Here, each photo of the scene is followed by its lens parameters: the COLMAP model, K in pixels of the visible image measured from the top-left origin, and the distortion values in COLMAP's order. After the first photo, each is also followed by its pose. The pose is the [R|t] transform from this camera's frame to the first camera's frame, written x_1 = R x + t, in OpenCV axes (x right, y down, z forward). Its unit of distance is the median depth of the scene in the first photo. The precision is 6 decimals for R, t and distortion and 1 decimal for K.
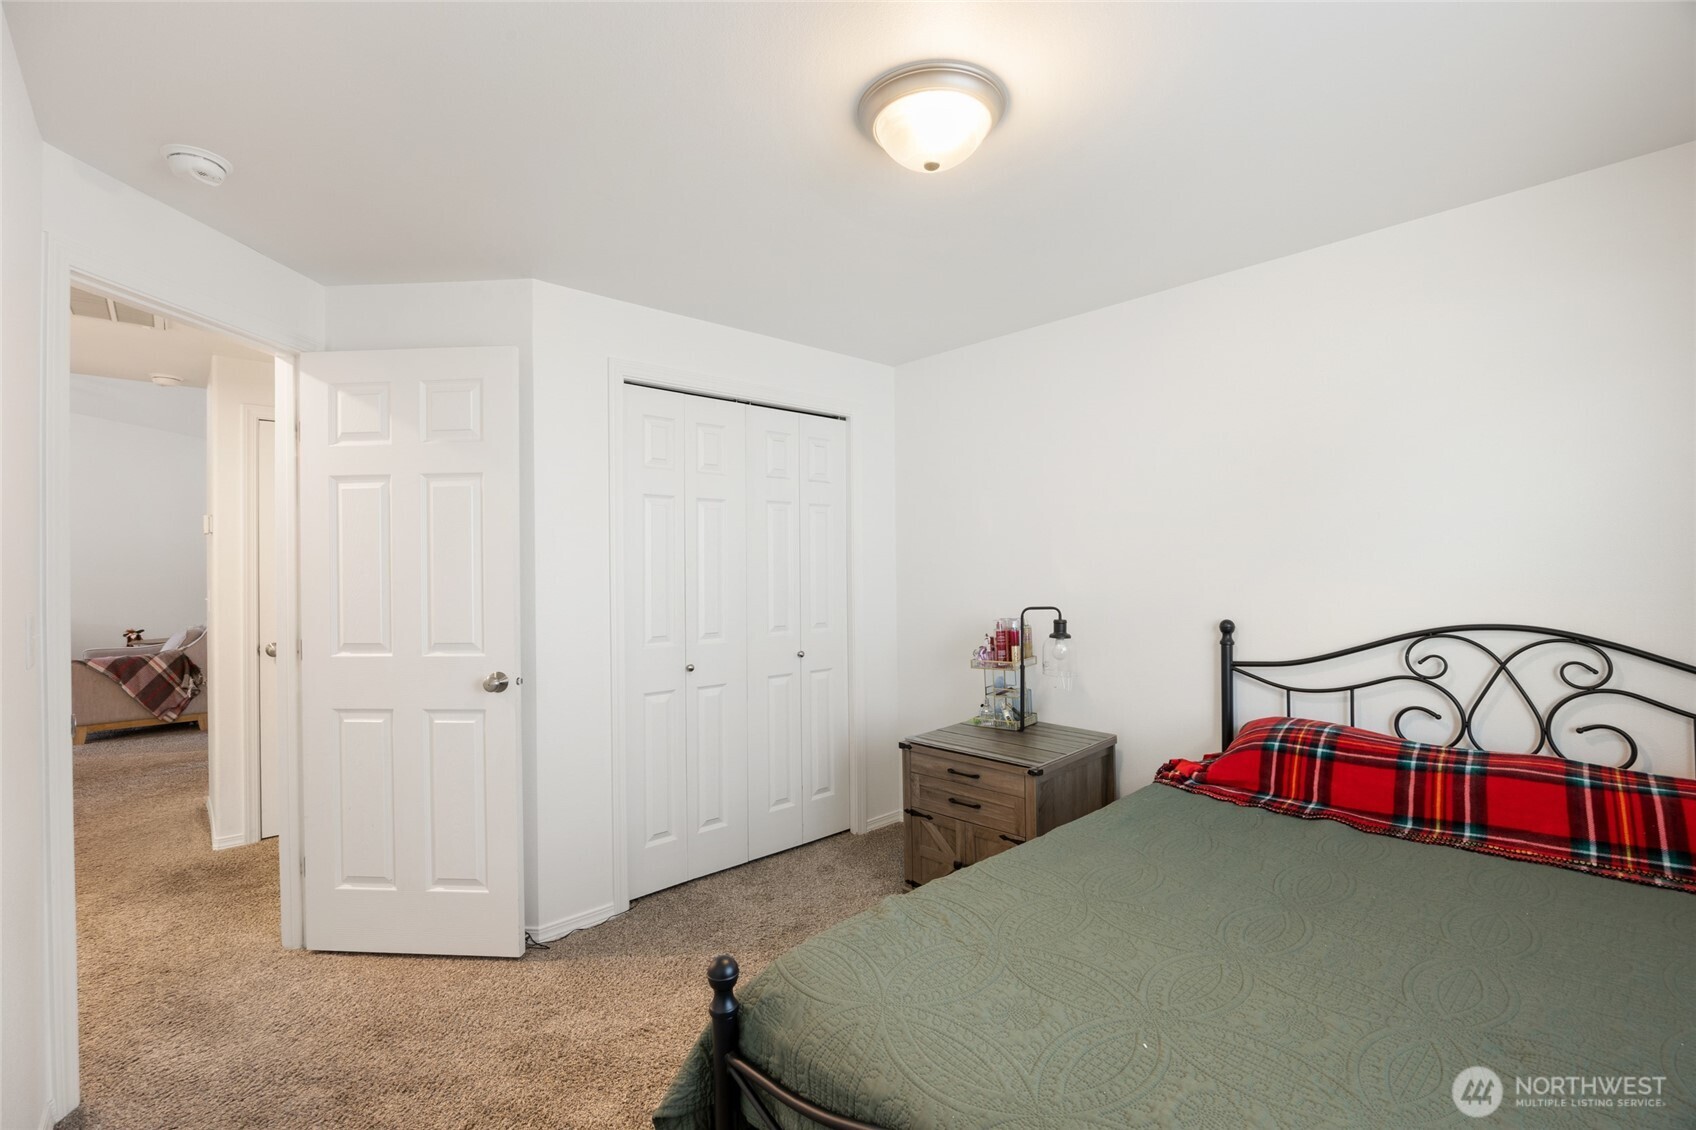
lens RADIAL K [[751.1, 0, 847.4], [0, 751.1, 567.0], [0, 0, 1]] dist [-0.008698, 0.000953]
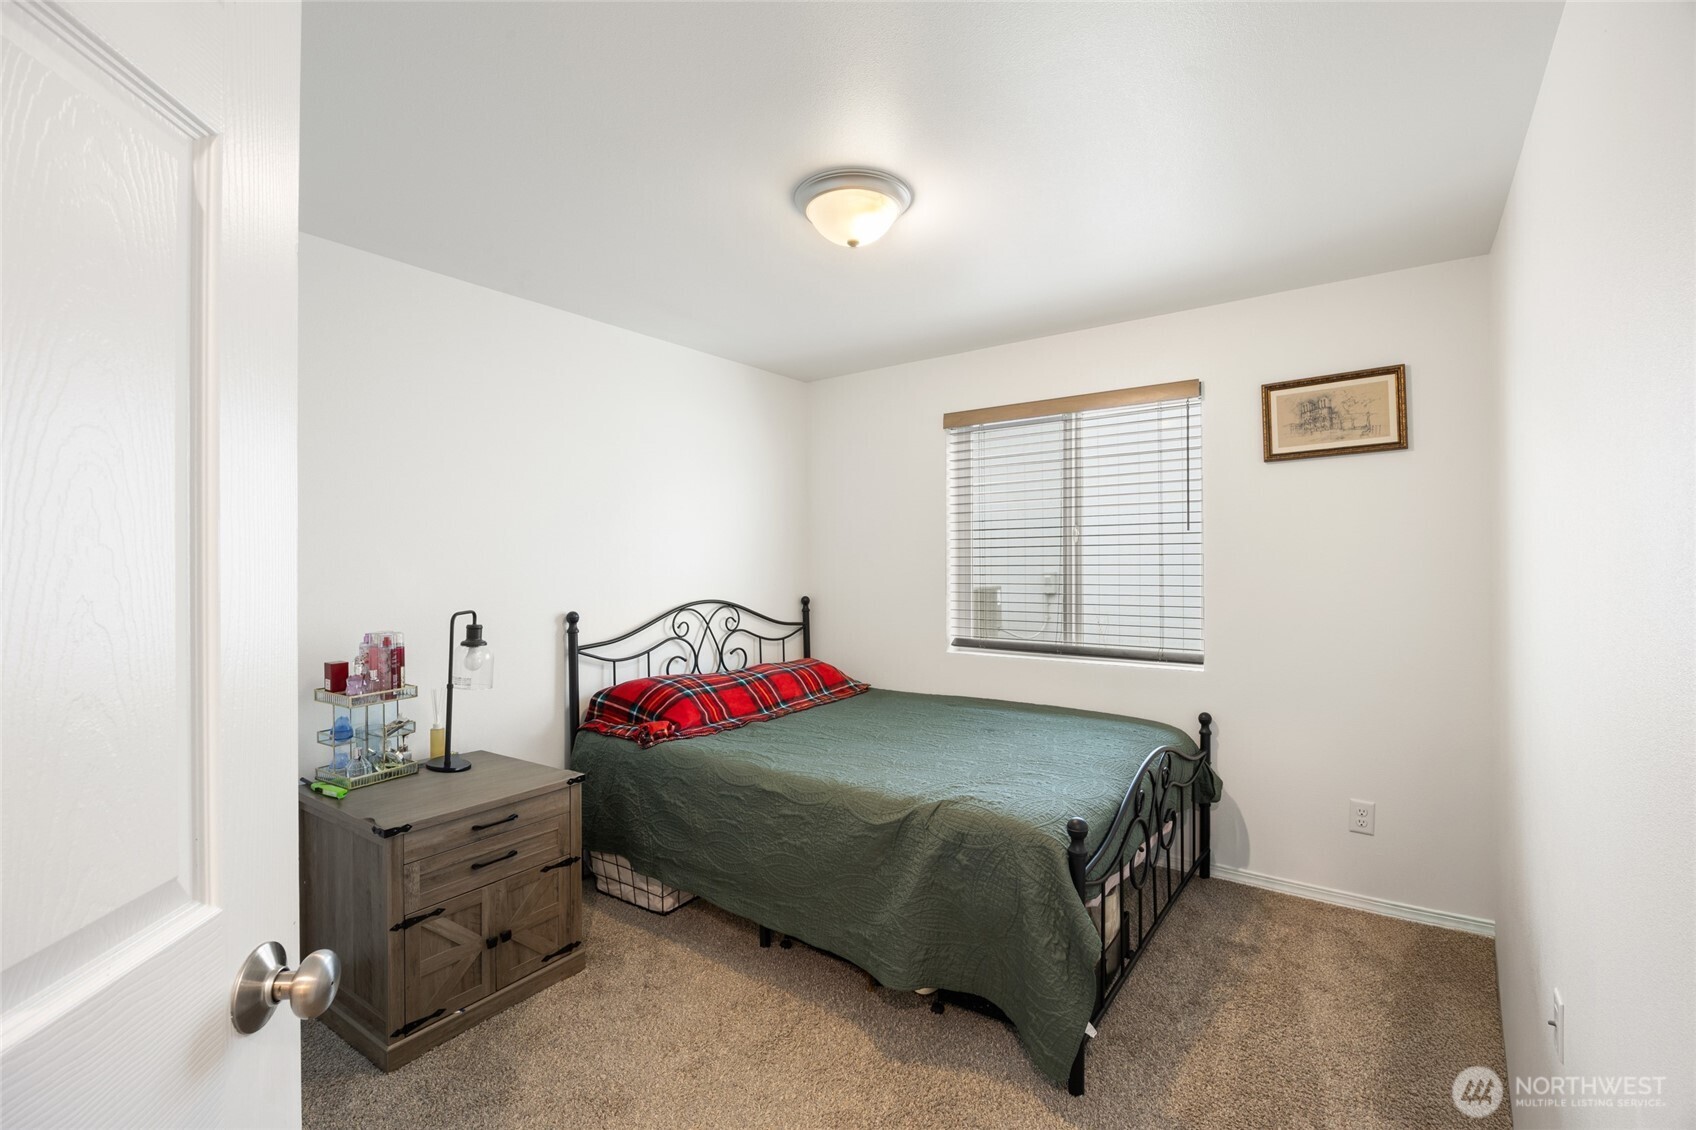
lens RADIAL K [[751.1, 0, 851.8], [0, 751.1, 566.2], [0, 0, 1]] dist [-0.008698, 0.000953]
pose [[-0.192276, 0.012031, 0.981267, -0.721510], [0.006211, 0.999920, -0.011042, 0.016148], [-0.981321, 0.003971, -0.192336, 0.807549]]
